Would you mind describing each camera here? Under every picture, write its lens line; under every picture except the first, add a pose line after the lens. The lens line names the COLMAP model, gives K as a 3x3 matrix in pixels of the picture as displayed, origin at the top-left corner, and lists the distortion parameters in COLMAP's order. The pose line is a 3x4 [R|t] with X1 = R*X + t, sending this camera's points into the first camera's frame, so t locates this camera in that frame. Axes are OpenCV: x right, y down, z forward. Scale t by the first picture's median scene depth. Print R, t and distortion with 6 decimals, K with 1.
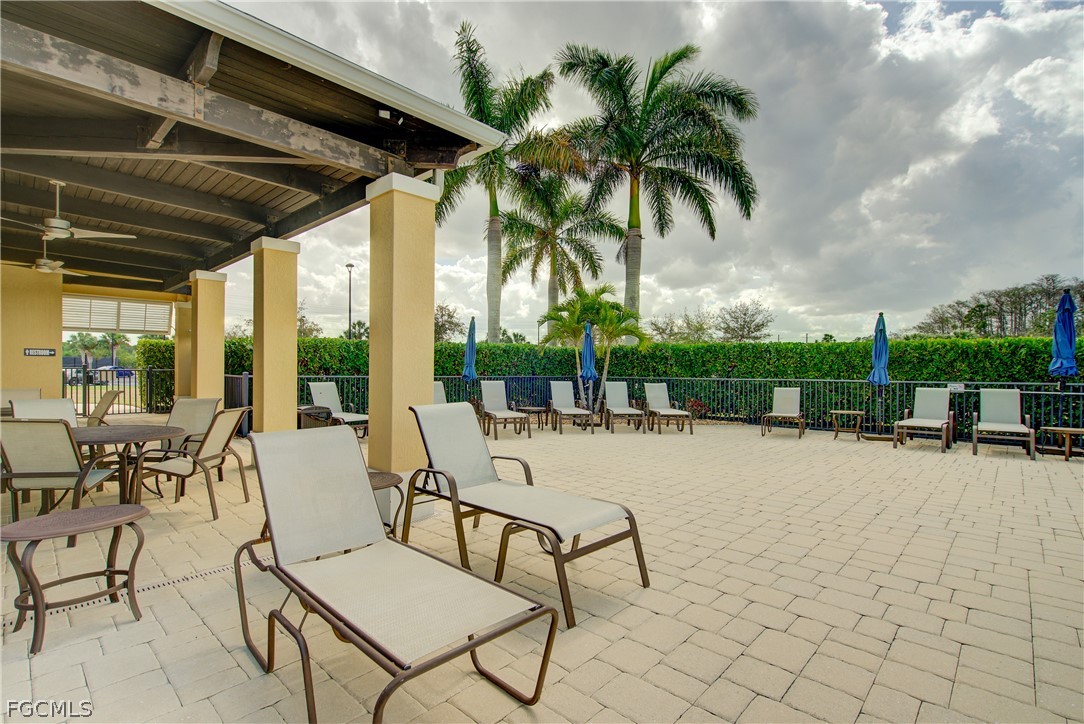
lens RADIAL K [[509.1, 0, 542.0], [0, 509.1, 362.0], [0, 0, 1]] dist [-0.000147, -0.000022]
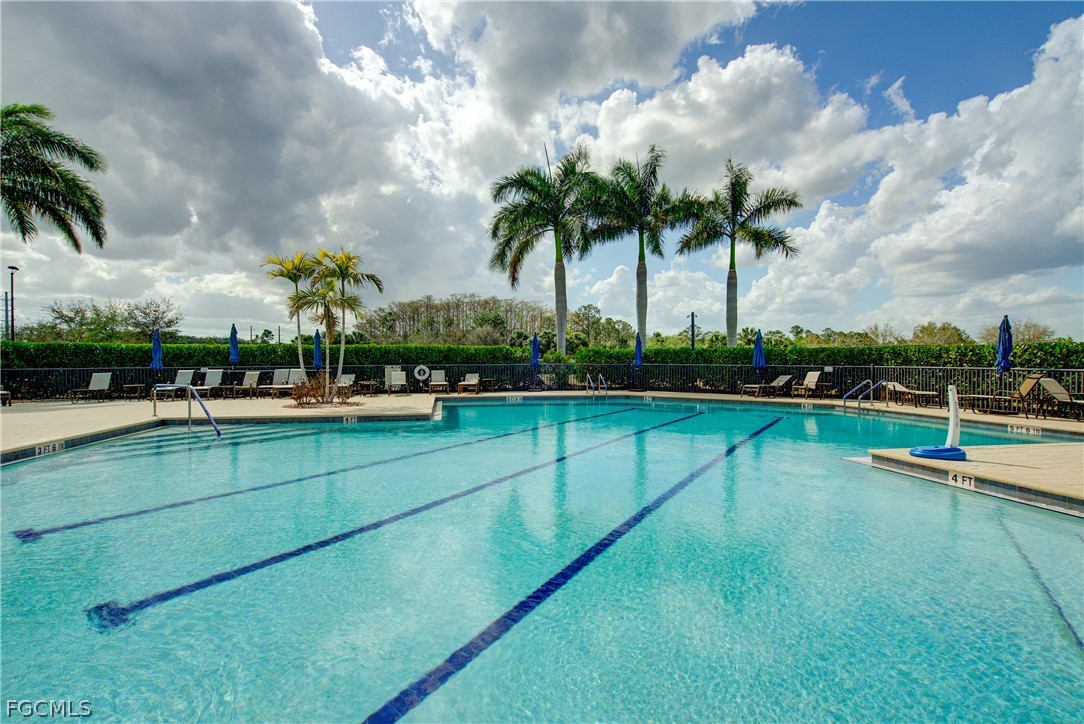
lens RADIAL K [[574.6, 0, 542.0], [0, 574.6, 362.0], [0, 0, 1]] dist [-0.004667, -0.001626]
pose [[0.626370, -0.008158, 0.779483, -0.020243], [0.000145, 0.999946, 0.010350, -0.000628], [-0.779526, -0.006370, 0.626338, -0.352918]]
